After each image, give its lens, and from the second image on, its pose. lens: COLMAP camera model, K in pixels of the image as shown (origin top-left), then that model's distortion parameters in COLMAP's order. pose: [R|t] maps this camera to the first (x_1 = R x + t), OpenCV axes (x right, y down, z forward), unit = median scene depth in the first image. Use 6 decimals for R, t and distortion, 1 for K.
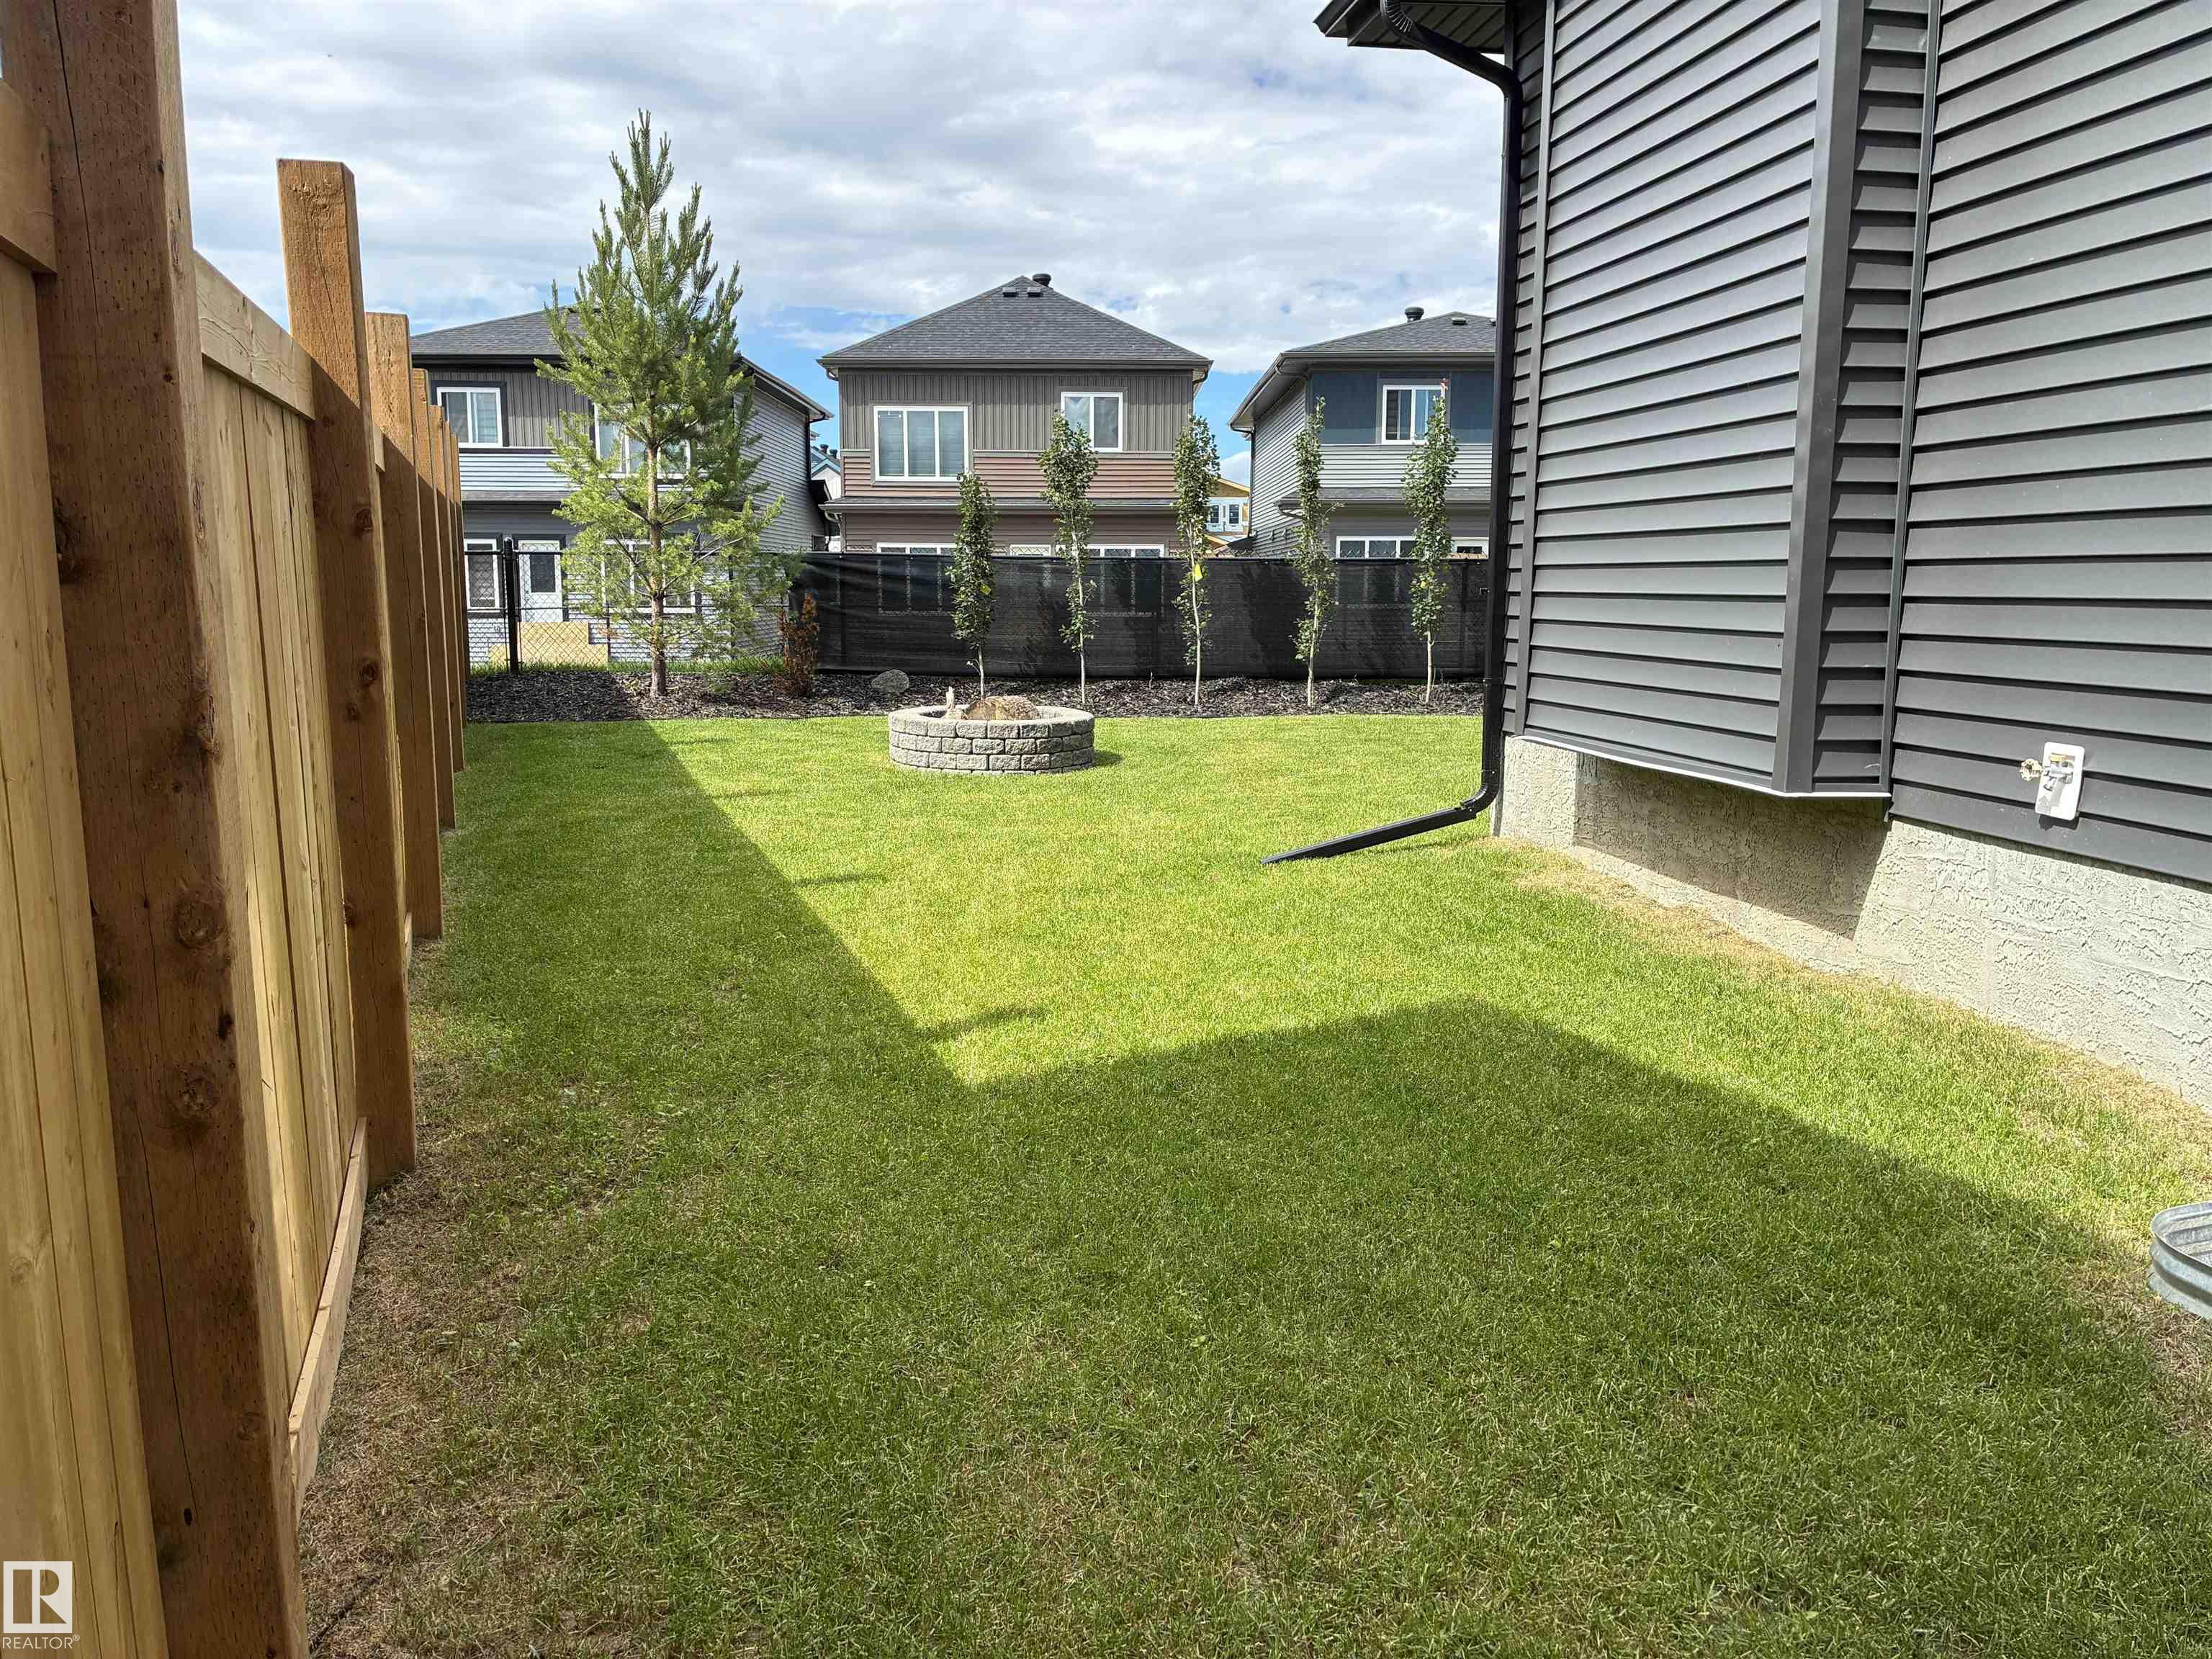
lens RADIAL K [[1684.0, 0, 1121.1], [0, 1684.0, 821.9], [0, 0, 1]] dist [0.060113, -0.071452]
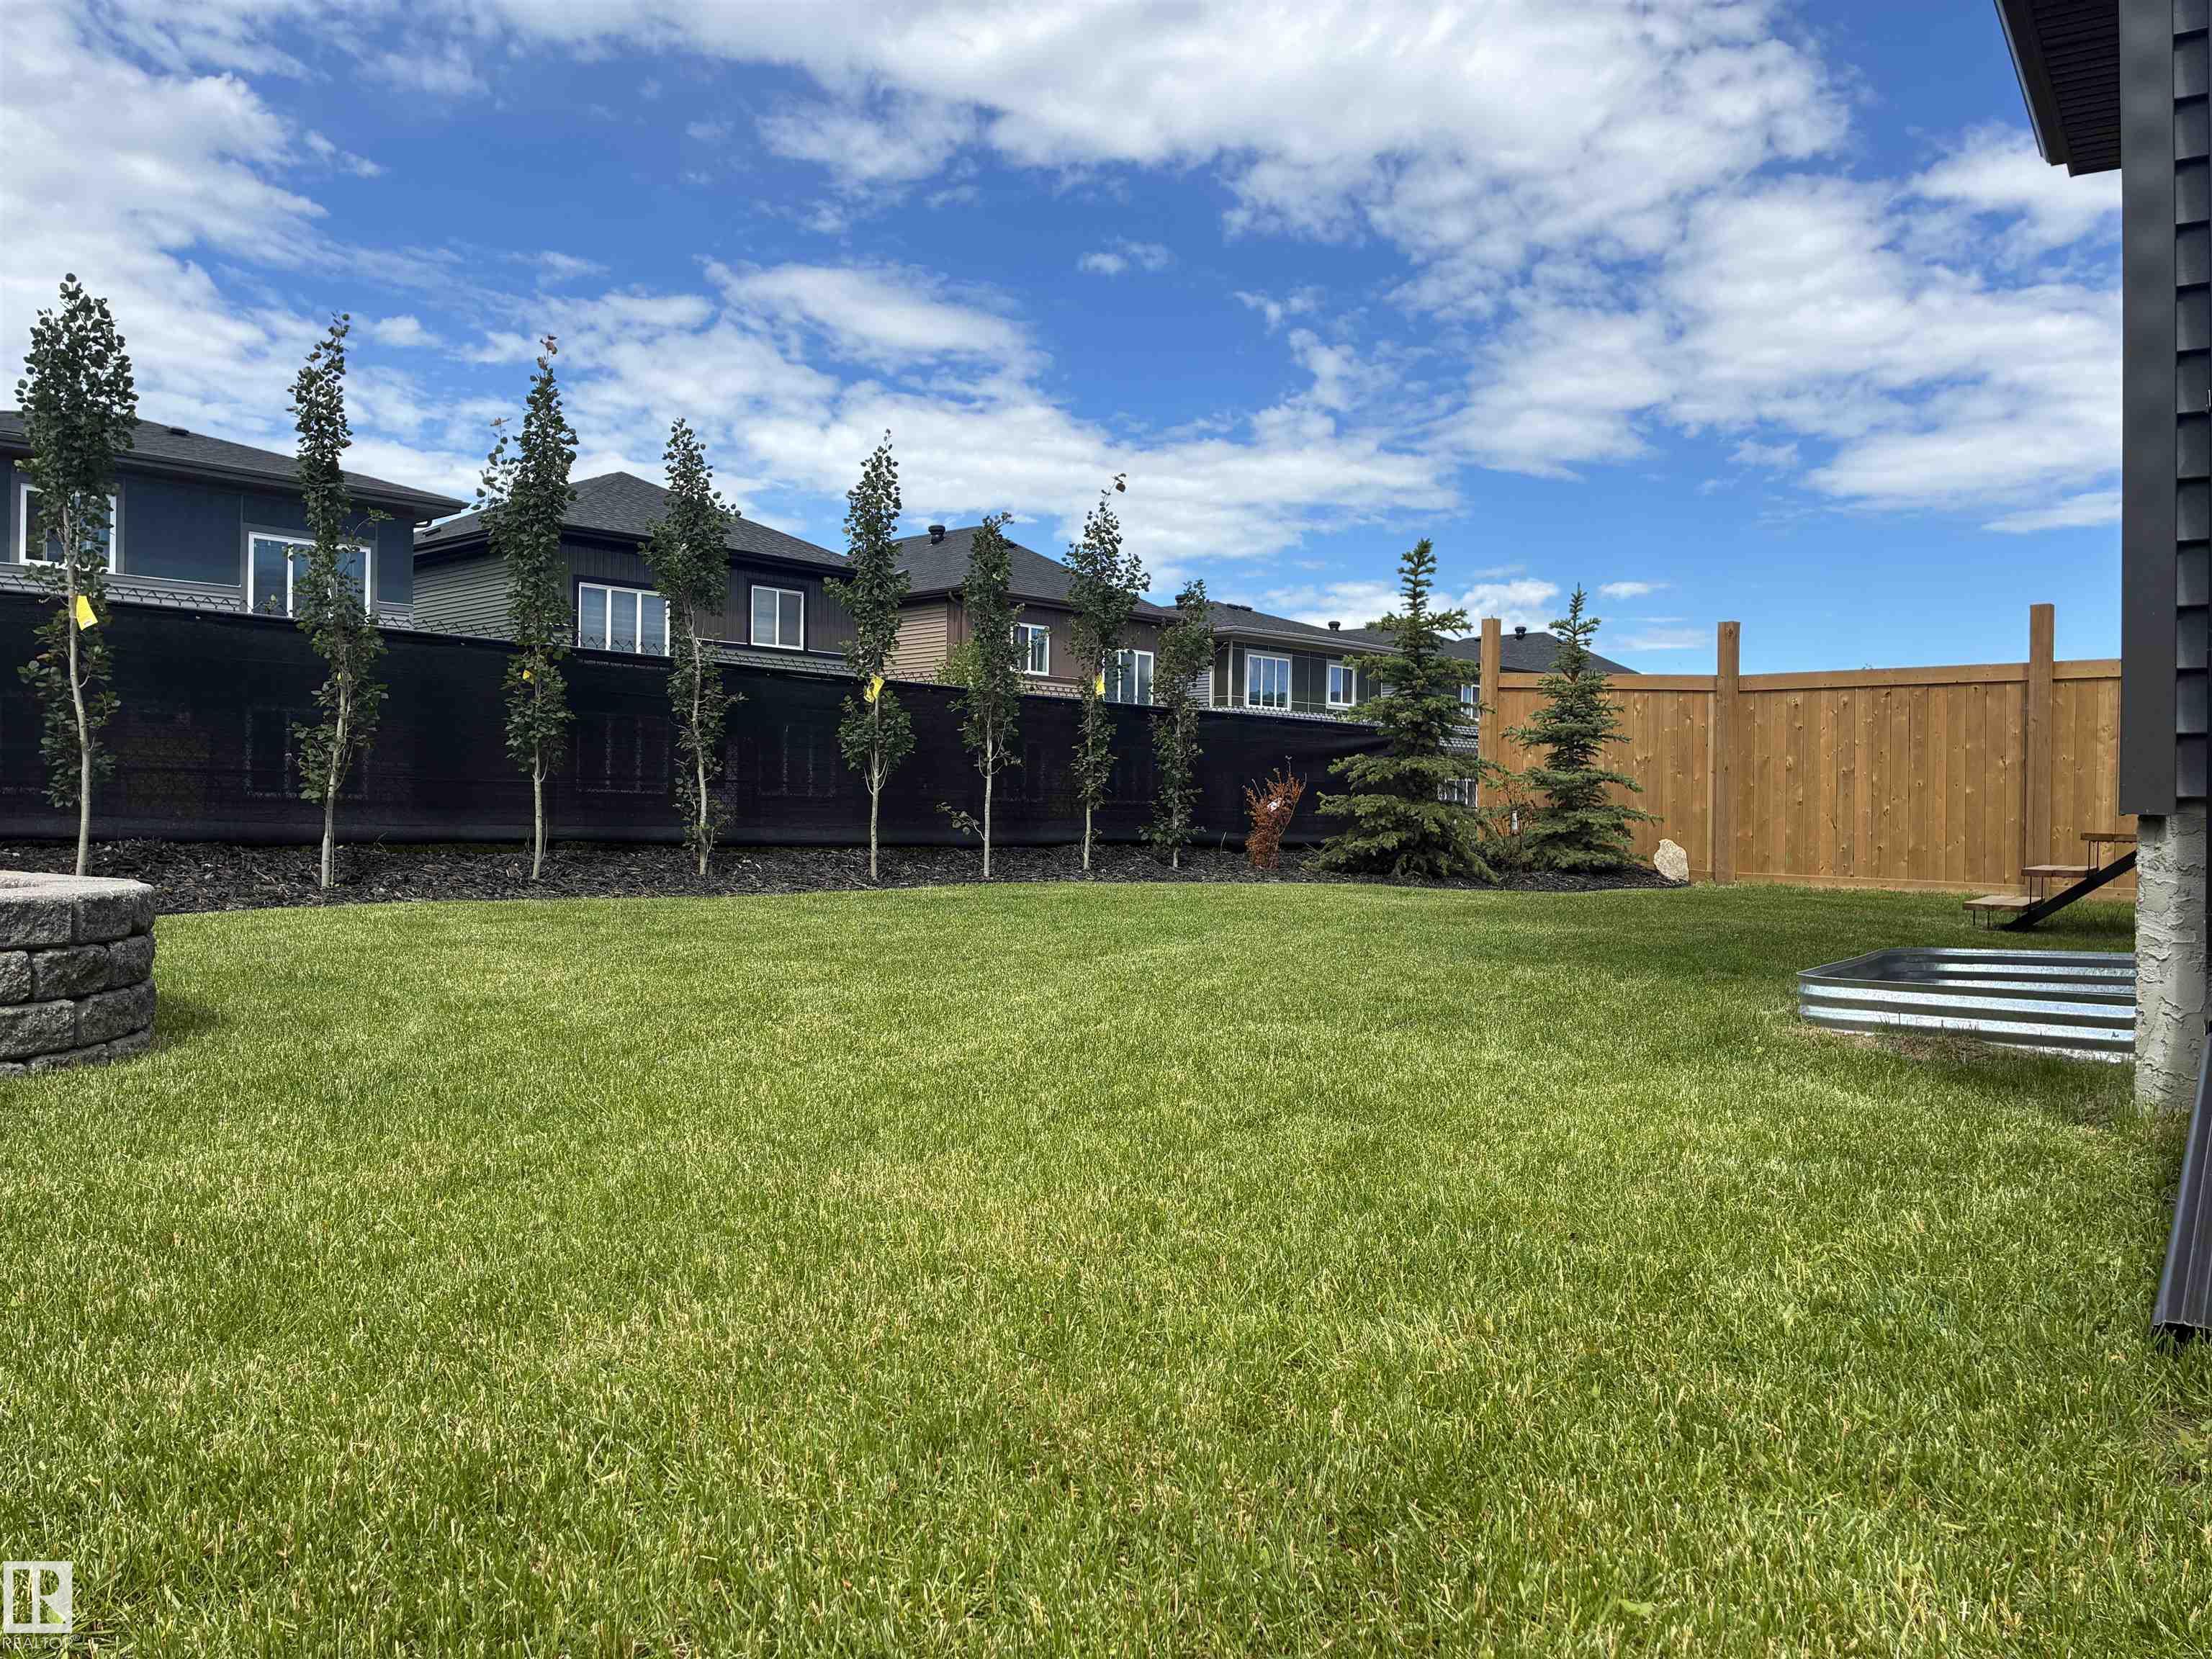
lens RADIAL K [[1684.0, 0, 1121.1], [0, 1684.0, 821.9], [0, 0, 1]] dist [0.060113, -0.071452]
pose [[0.696675, 0.019971, 0.717109, -0.092973], [0.074830, 0.992136, -0.100328, -0.021061], [-0.713473, 0.123557, 0.689703, 0.476984]]
